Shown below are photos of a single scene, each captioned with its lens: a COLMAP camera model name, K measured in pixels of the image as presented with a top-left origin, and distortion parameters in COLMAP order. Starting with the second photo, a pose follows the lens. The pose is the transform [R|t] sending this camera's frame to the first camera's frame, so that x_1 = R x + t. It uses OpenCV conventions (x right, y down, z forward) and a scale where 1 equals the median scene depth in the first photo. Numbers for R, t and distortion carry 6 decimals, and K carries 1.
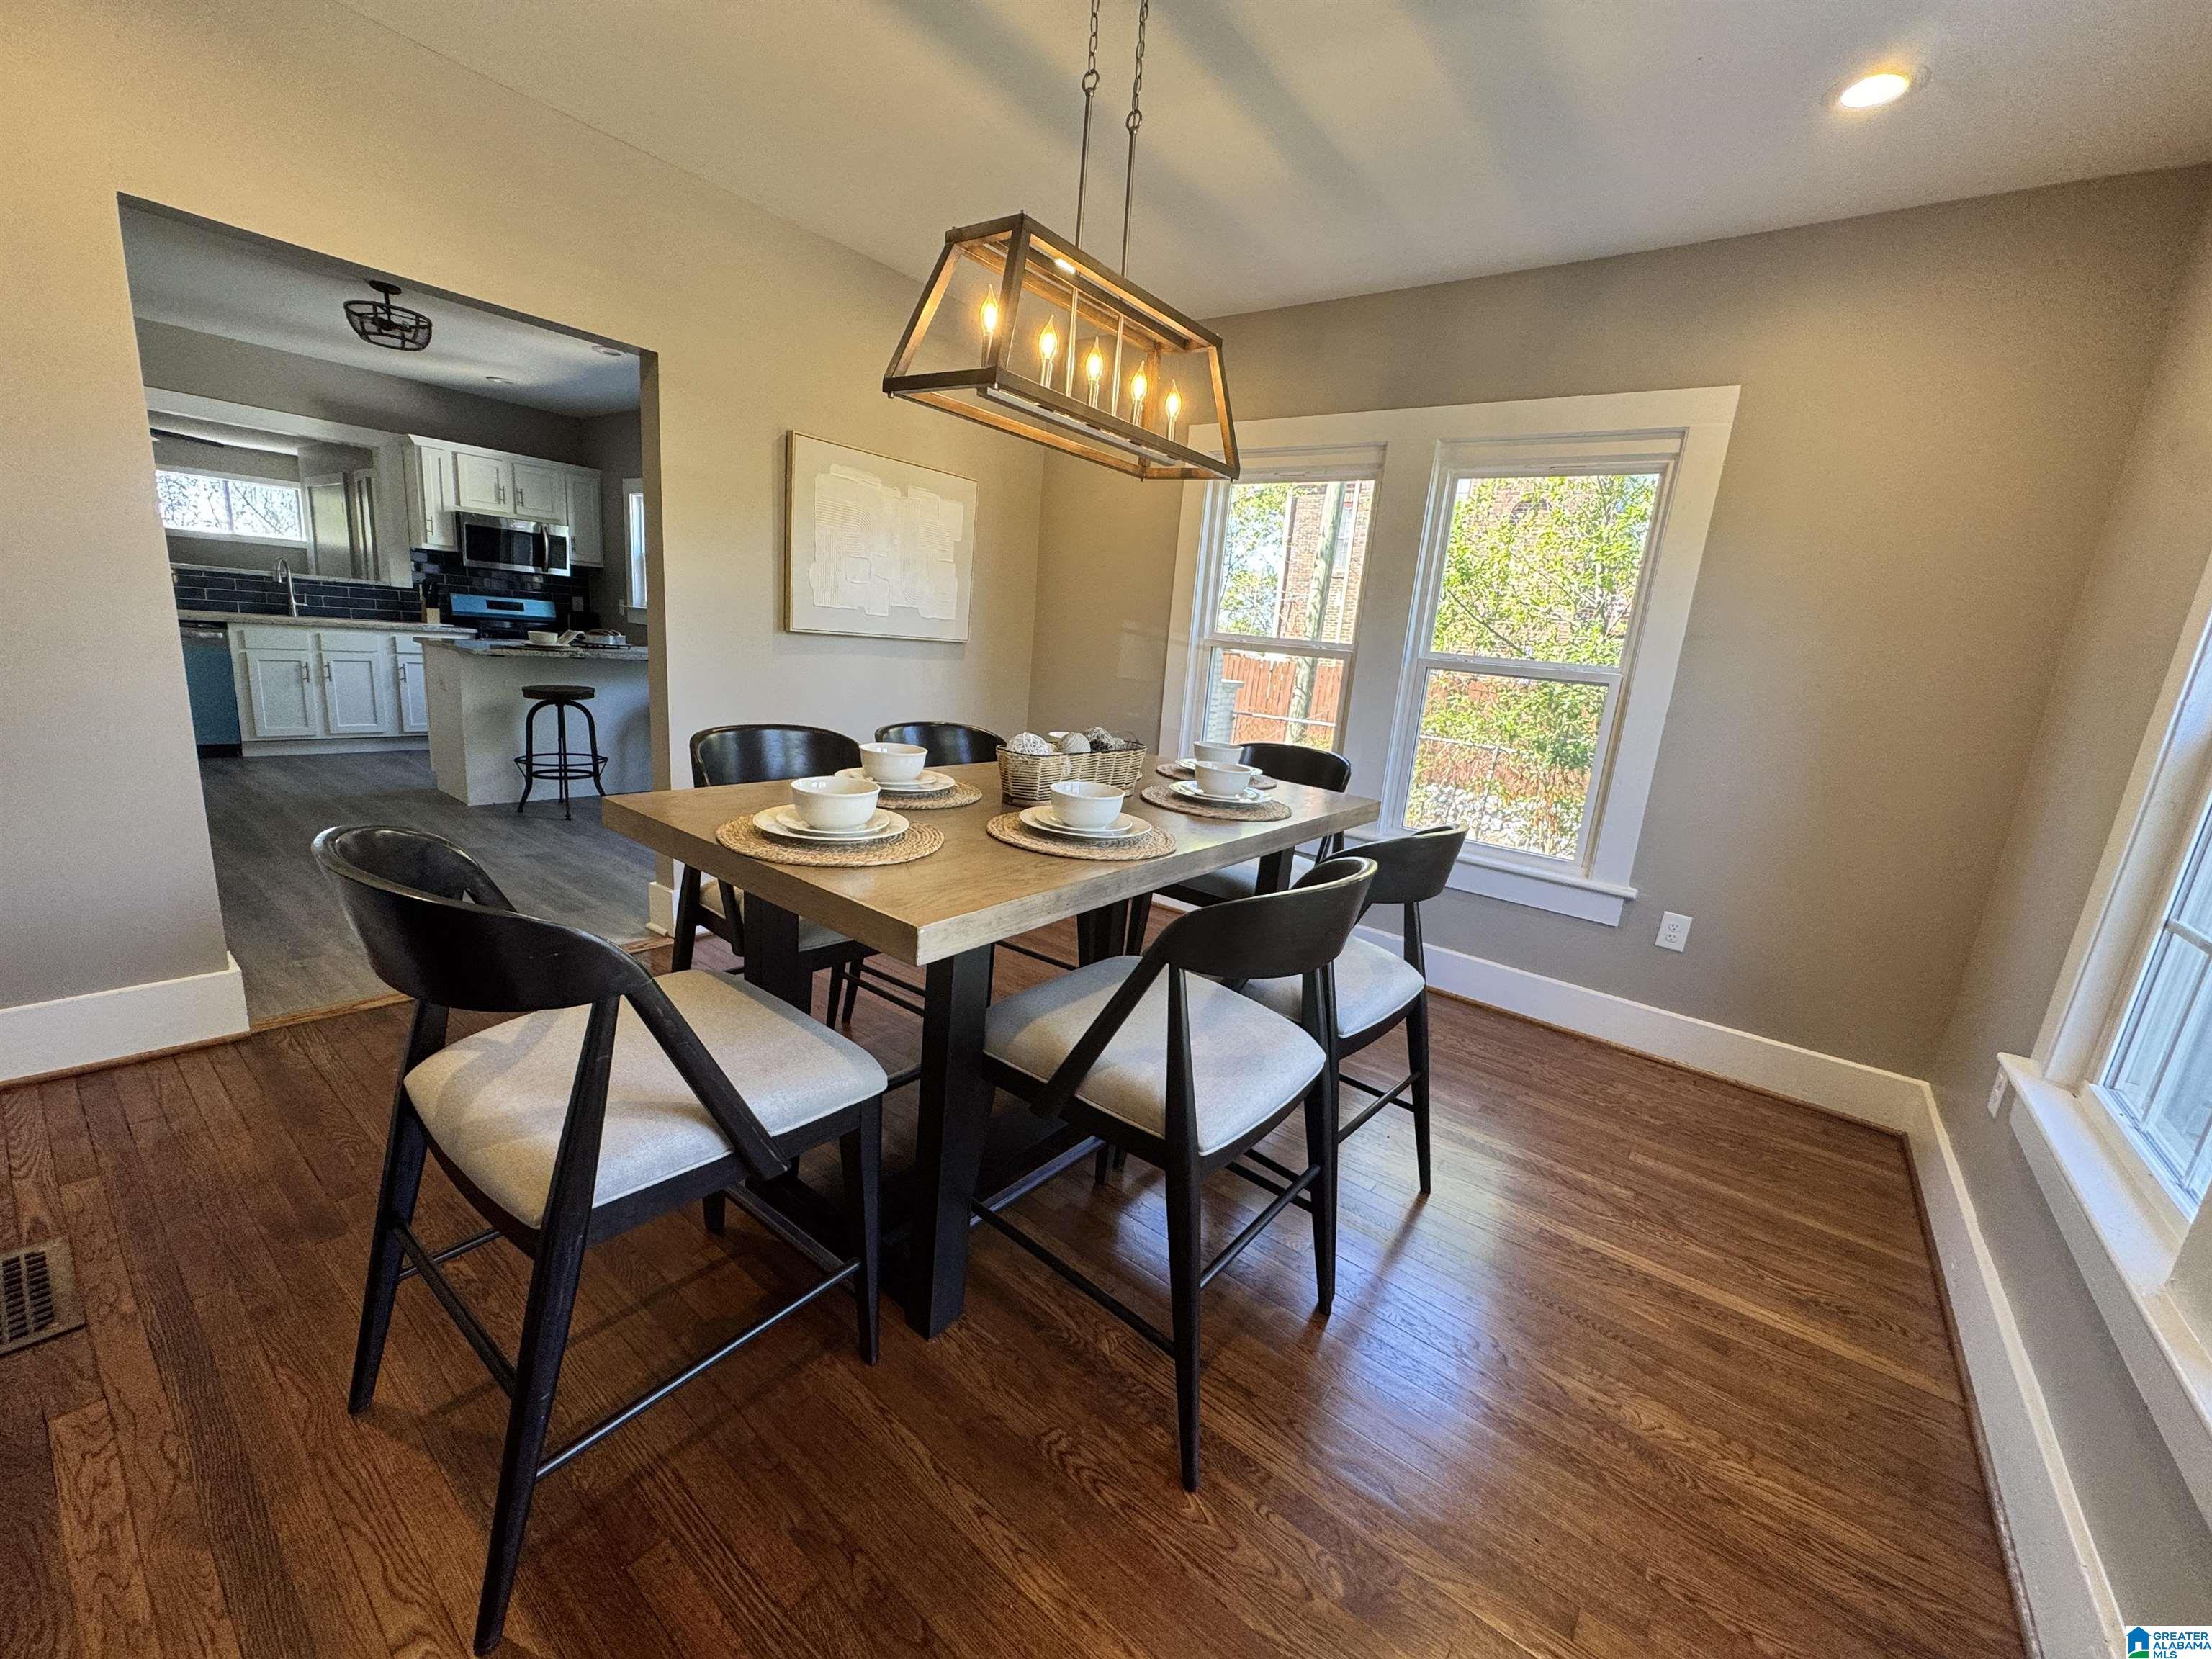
lens RADIAL K [[884.9, 0, 1108.3], [0, 884.9, 821.2], [0, 0, 1]] dist [0.001071, 0.000309]
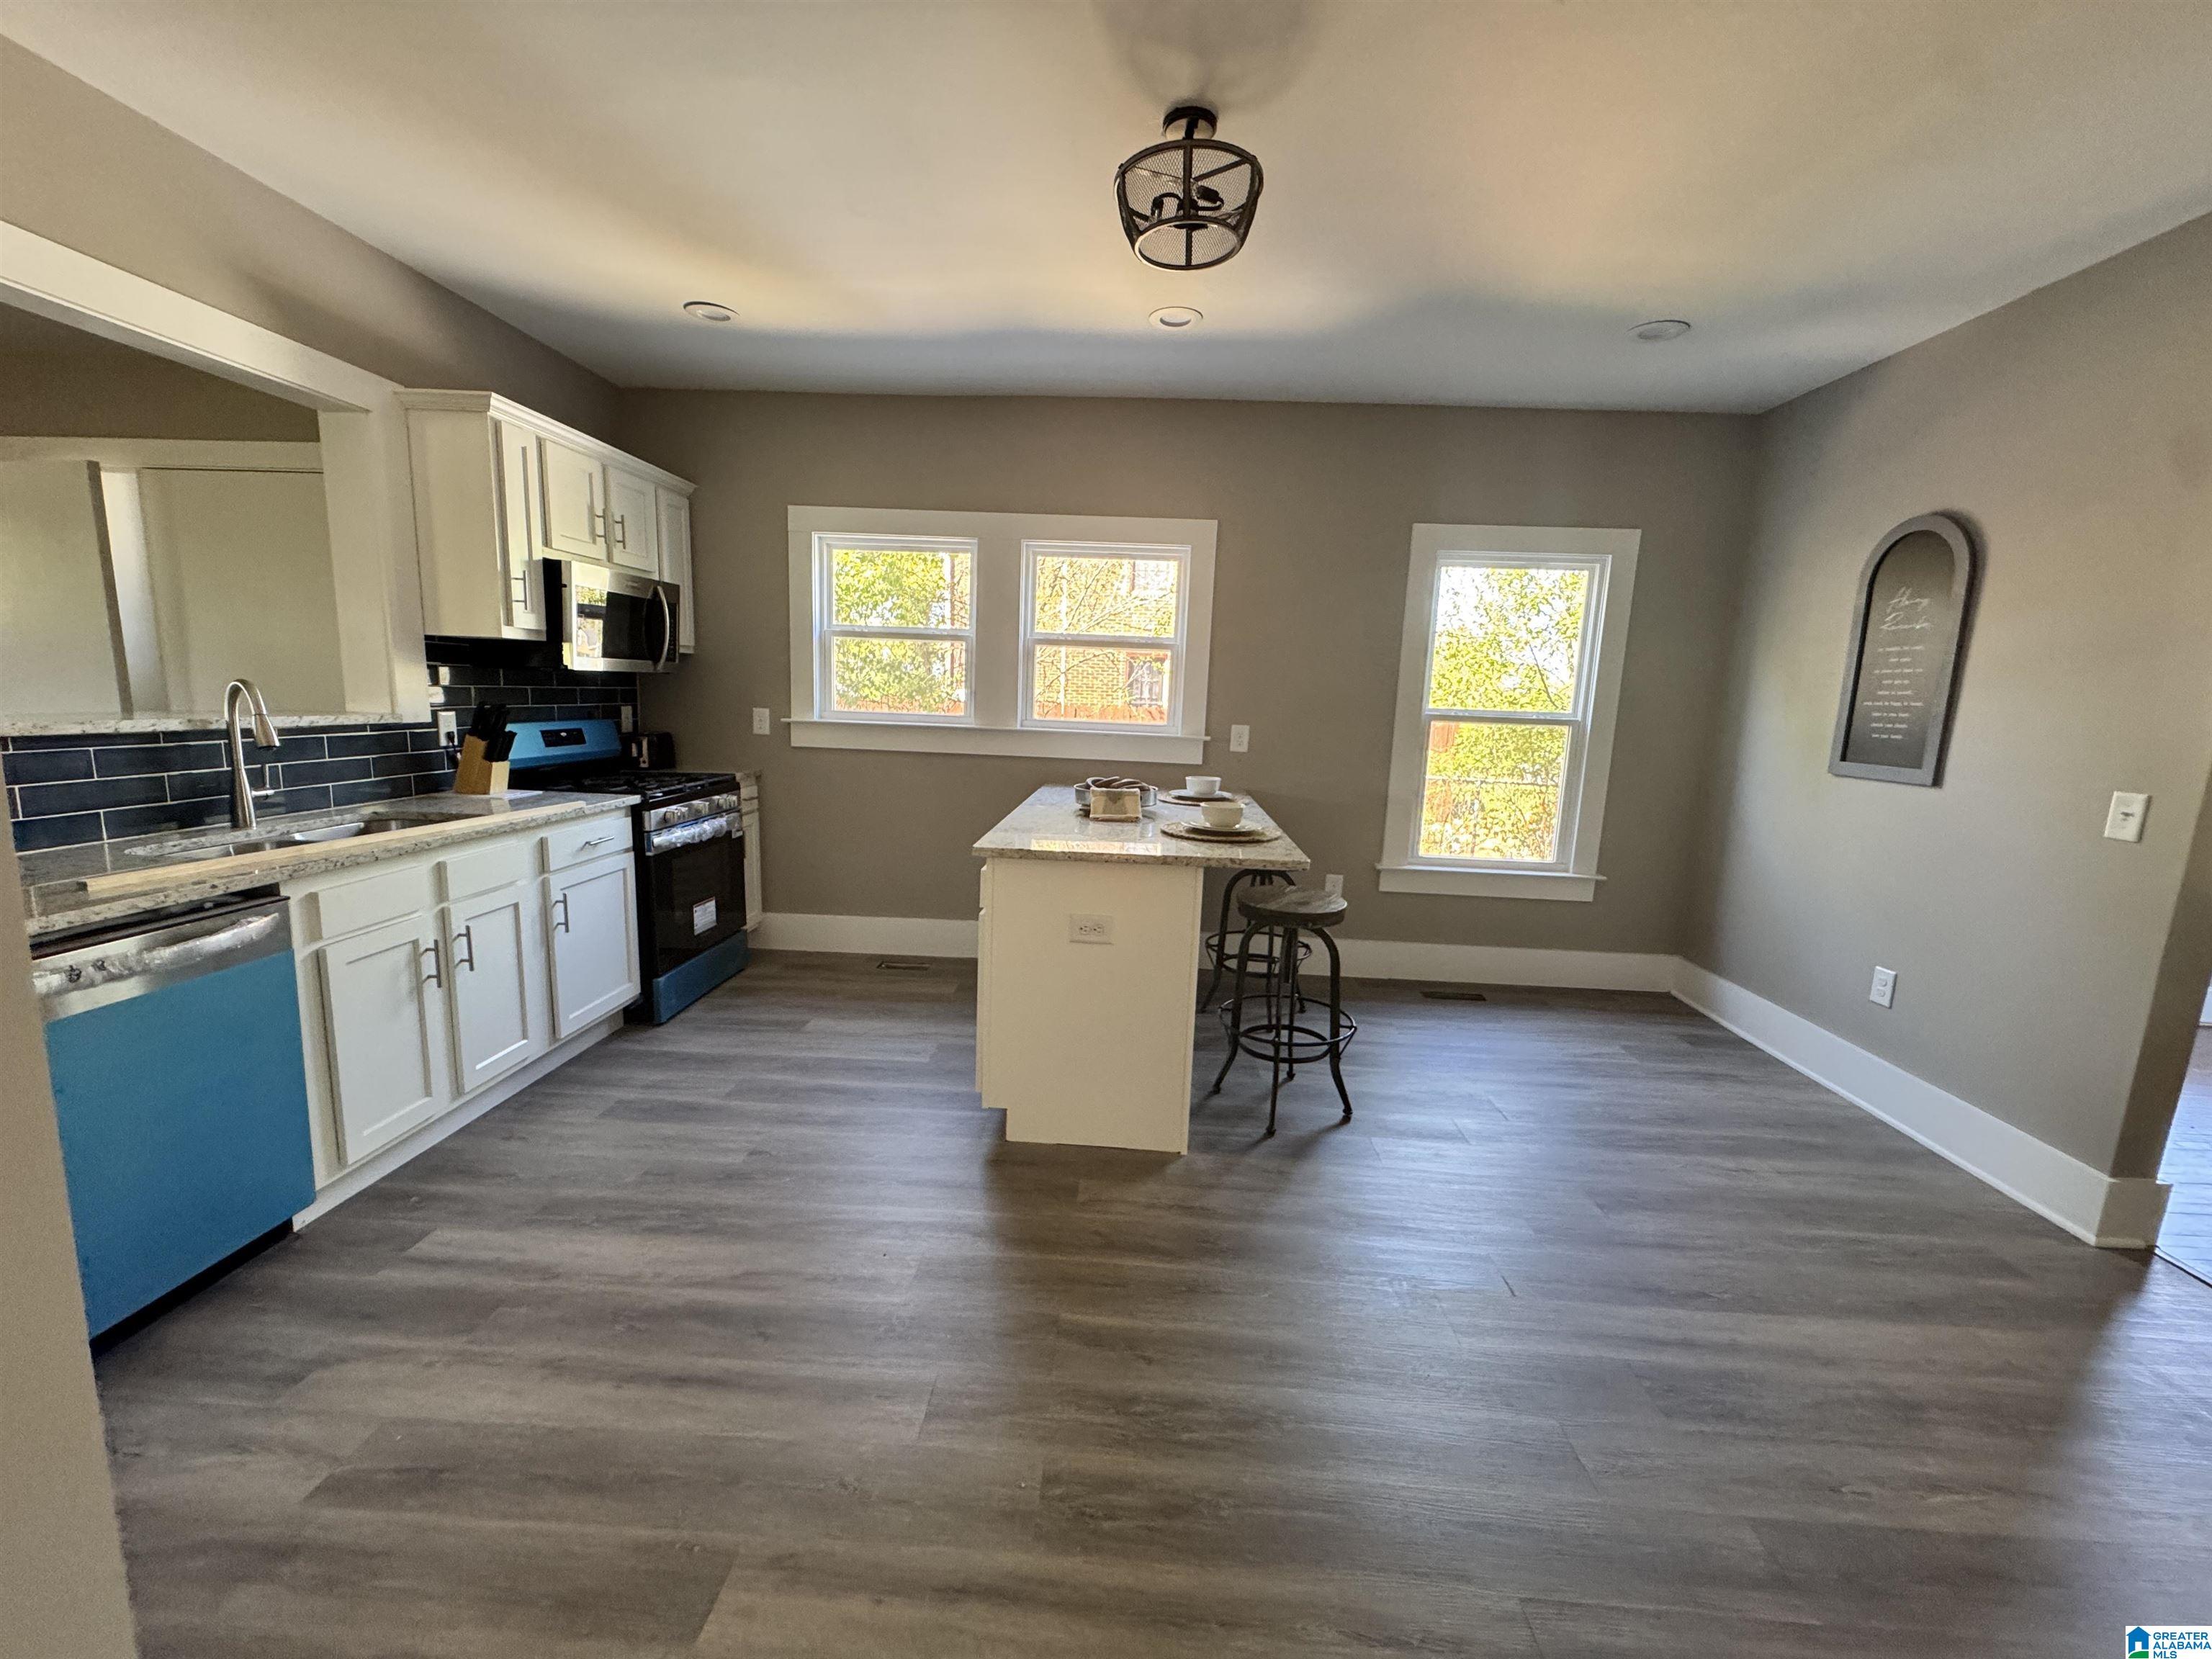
lens RADIAL K [[877.4, 0, 1103.8], [0, 877.4, 829.2], [0, 0, 1]] dist [-0.001101, -0.000051]
pose [[0.822149, -0.142812, 0.551067, -0.749913], [0.149994, 0.988159, 0.032307, -0.169816], [-0.549156, 0.056095, 0.833835, 0.432731]]
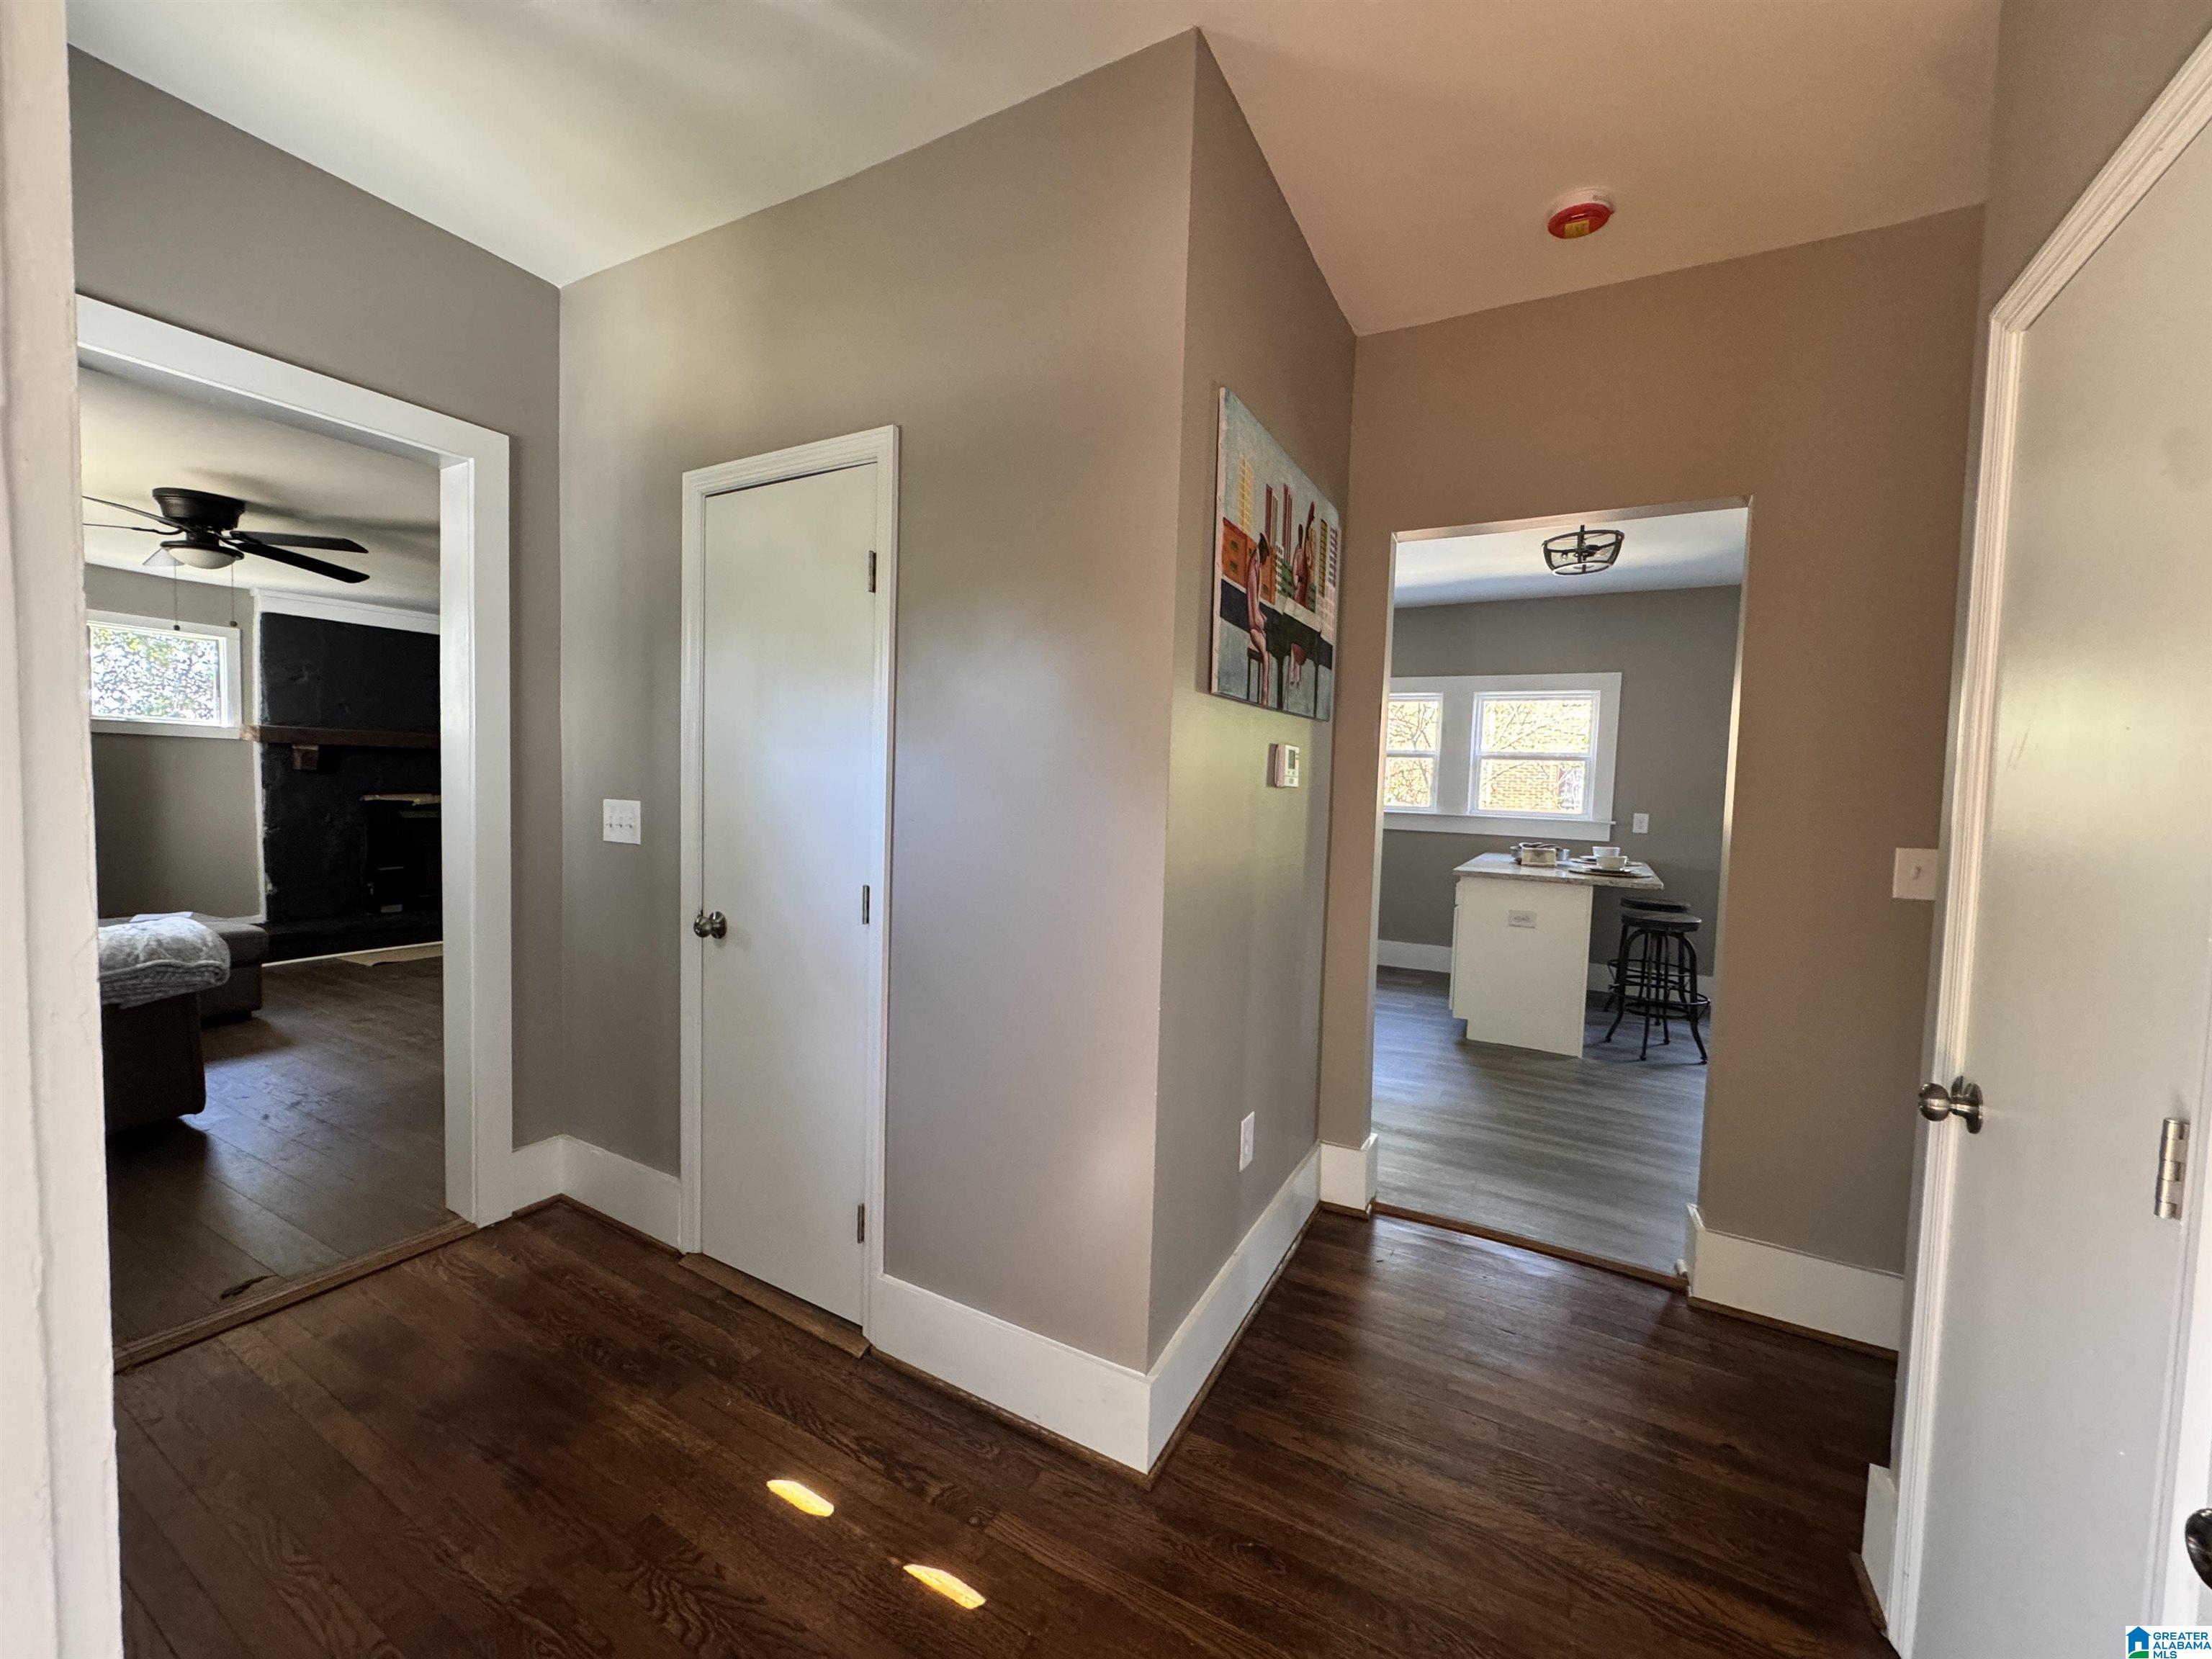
lens RADIAL K [[874.5, 0, 1105.7], [0, 874.5, 842.3], [0, 0, 1]] dist [-0.000065, 0.000092]
pose [[0.986811, -0.069873, 0.146019, -0.957890], [0.088742, 0.987927, -0.126983, -0.119240], [-0.135384, 0.138267, 0.981098, 0.134520]]
